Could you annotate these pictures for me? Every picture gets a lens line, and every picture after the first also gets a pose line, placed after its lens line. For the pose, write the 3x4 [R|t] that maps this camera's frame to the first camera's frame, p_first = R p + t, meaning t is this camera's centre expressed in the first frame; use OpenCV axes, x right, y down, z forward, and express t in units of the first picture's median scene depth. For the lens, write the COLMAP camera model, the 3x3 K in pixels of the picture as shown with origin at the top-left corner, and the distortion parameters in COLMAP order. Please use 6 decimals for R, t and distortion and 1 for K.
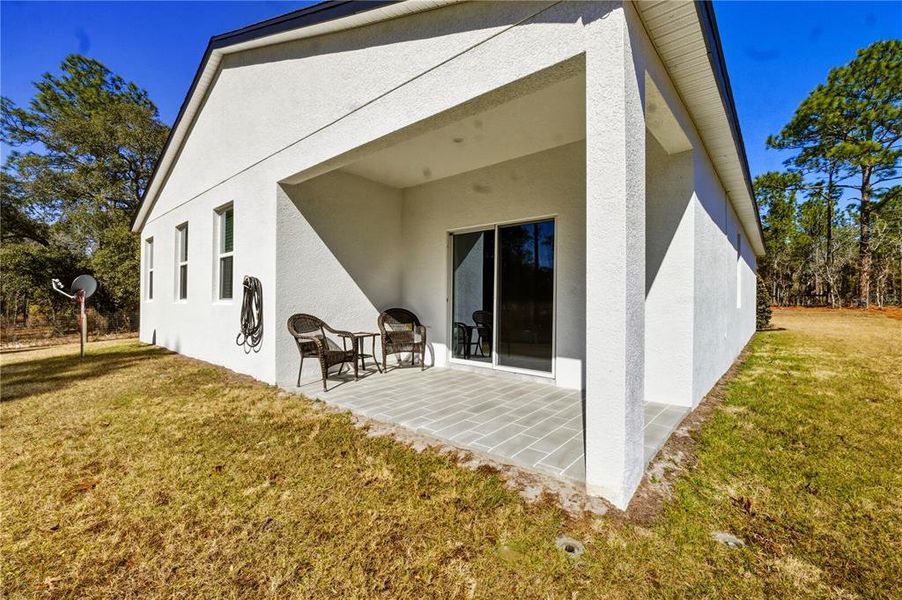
lens RADIAL K [[388.0, 0, 450.9], [0, 388.0, 300.8], [0, 0, 1]] dist [-0.011835, 0.004918]
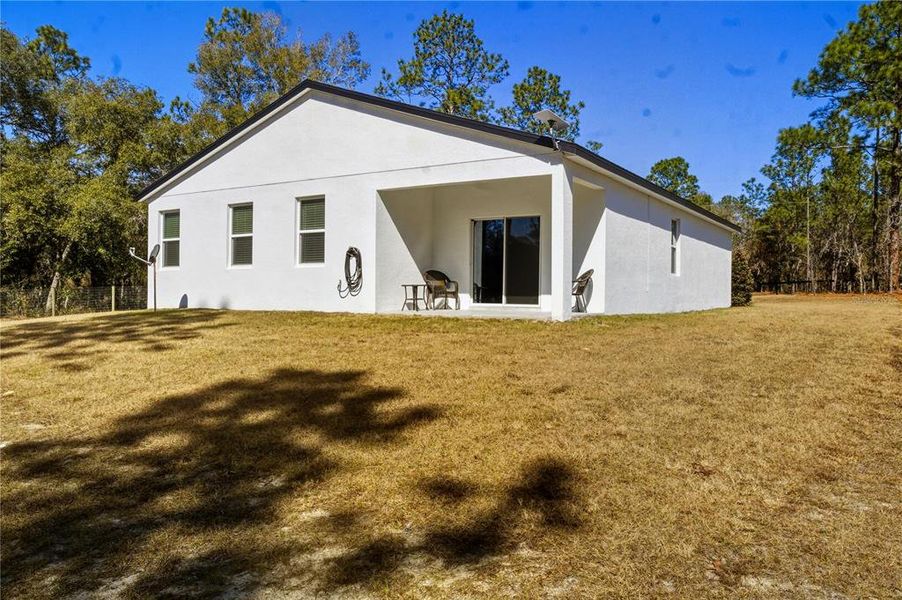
lens RADIAL K [[703.7, 0, 452.9], [0, 703.7, 297.3], [0, 0, 1]] dist [-0.028239, 0.018538]
pose [[0.989558, 0.000909, 0.144135, -0.514525], [-0.001401, 0.999994, 0.003316, 0.128289], [-0.144131, -0.003483, 0.989552, -1.848668]]
